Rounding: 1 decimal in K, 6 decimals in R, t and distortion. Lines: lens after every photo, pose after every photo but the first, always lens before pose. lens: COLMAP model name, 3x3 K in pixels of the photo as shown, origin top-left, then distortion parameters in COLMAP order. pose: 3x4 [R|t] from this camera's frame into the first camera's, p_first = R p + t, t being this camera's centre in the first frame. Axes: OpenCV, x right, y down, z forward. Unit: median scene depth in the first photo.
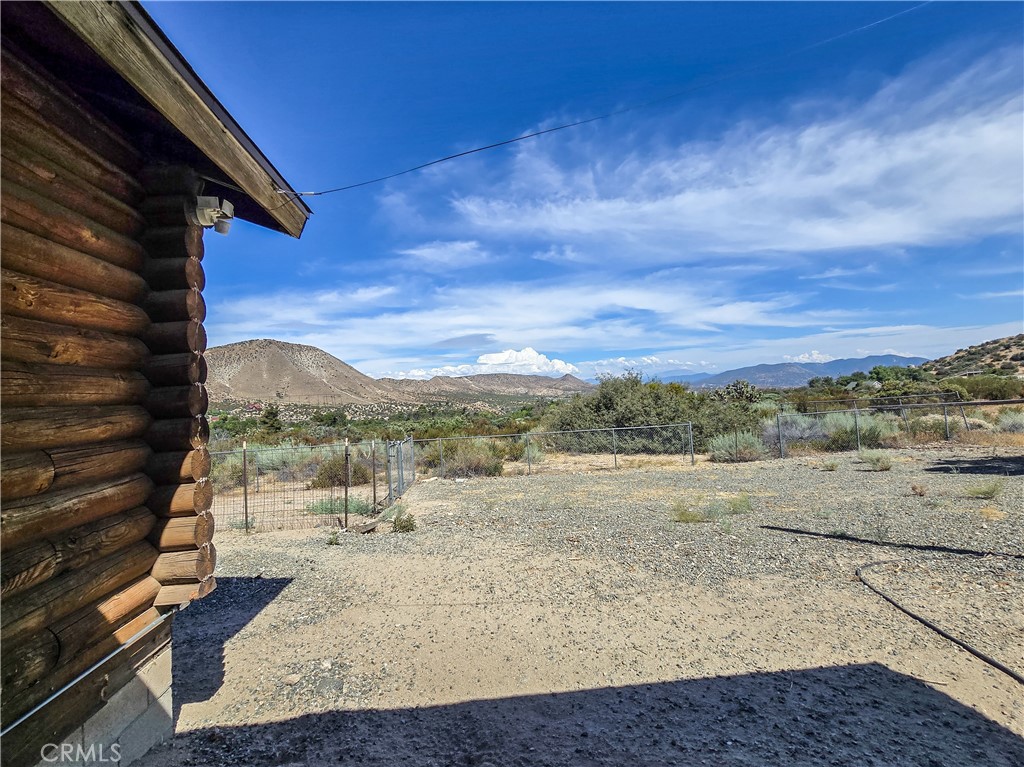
lens RADIAL K [[477.8, 0, 504.9], [0, 477.8, 382.4], [0, 0, 1]] dist [0.001509, 0.000095]
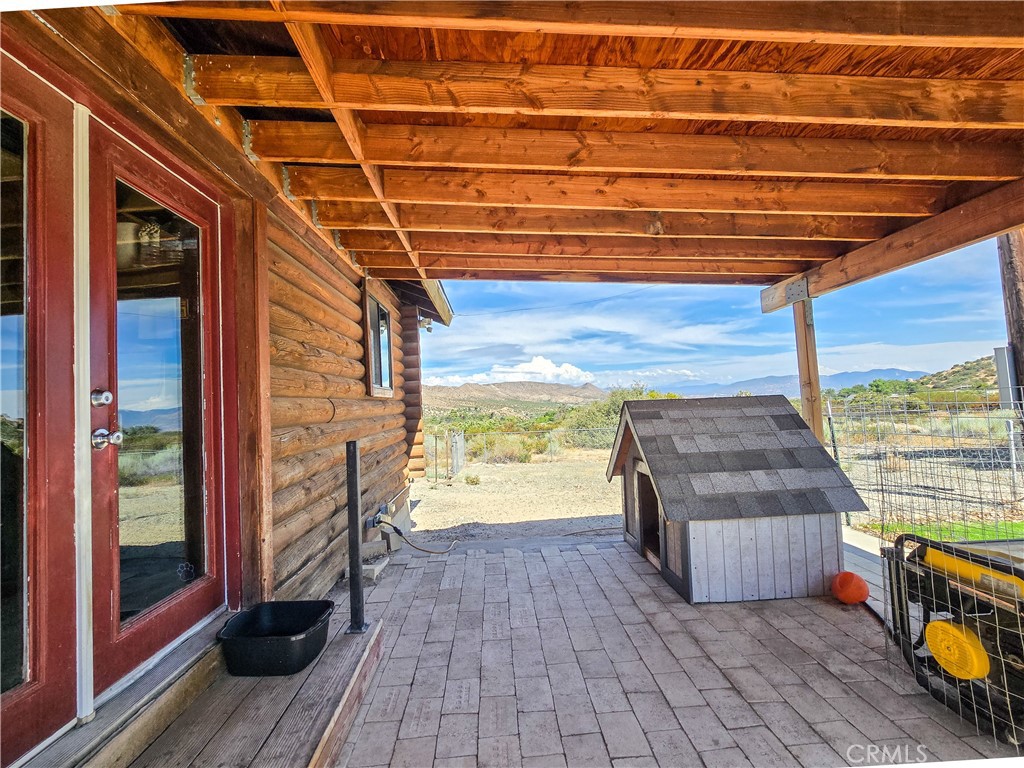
lens RADIAL K [[446.1, 0, 516.6], [0, 446.1, 383.8], [0, 0, 1]] dist [0.001373, 0.000080]
pose [[0.999522, 0.012694, -0.028192, -0.011417], [-0.013064, 0.999831, -0.012965, -0.003368], [0.028023, 0.013327, 0.999518, -0.199375]]
